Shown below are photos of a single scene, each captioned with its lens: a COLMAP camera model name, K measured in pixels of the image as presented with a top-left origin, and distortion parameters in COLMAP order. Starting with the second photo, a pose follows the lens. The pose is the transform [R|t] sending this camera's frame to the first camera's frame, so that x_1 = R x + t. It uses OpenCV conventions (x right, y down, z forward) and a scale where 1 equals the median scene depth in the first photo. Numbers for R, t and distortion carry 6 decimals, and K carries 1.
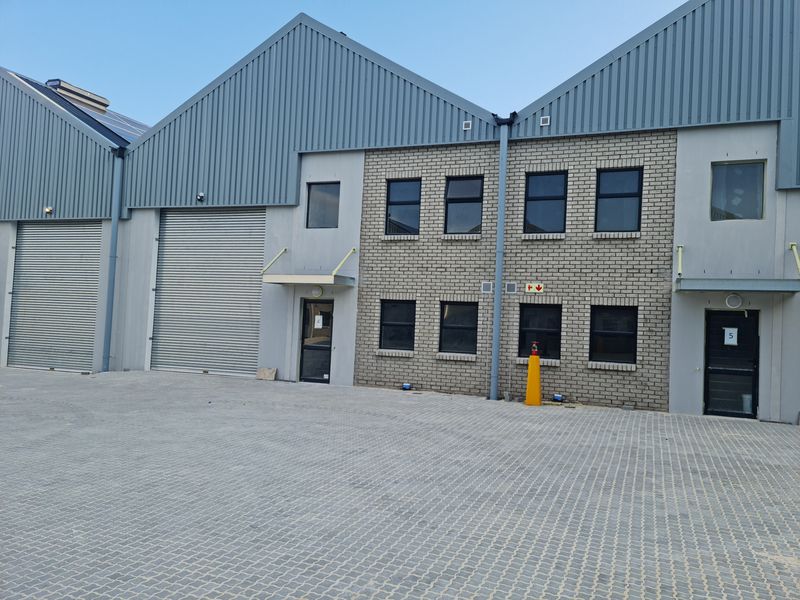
lens RADIAL K [[629.4, 0, 400.0], [0, 629.4, 300.0], [0, 0, 1]] dist [0.001934, -0.001213]
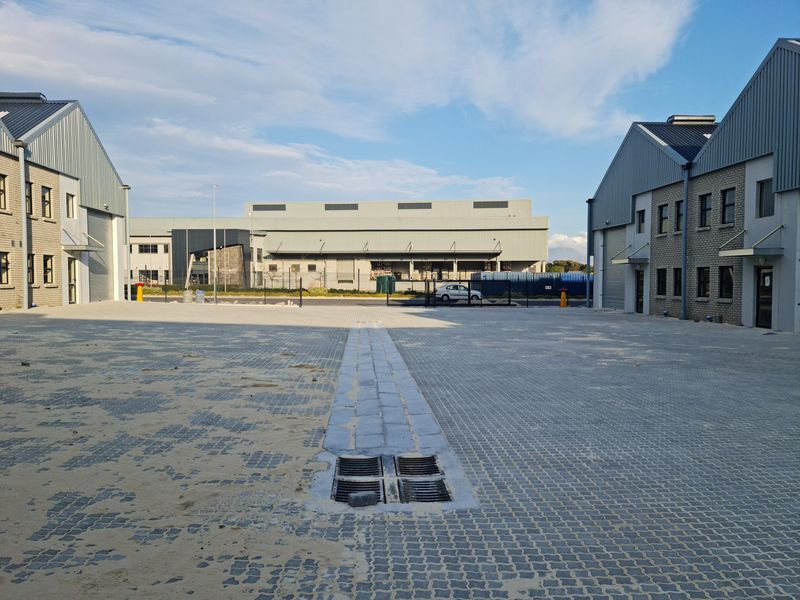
lens RADIAL K [[629.4, 0, 400.0], [0, 629.4, 300.0], [0, 0, 1]] dist [0.001934, -0.001213]
pose [[0.421143, -0.009448, -0.906945, 1.338931], [0.055095, 0.998366, 0.015183, 0.021123], [0.905319, -0.056363, 0.420975, -0.512816]]
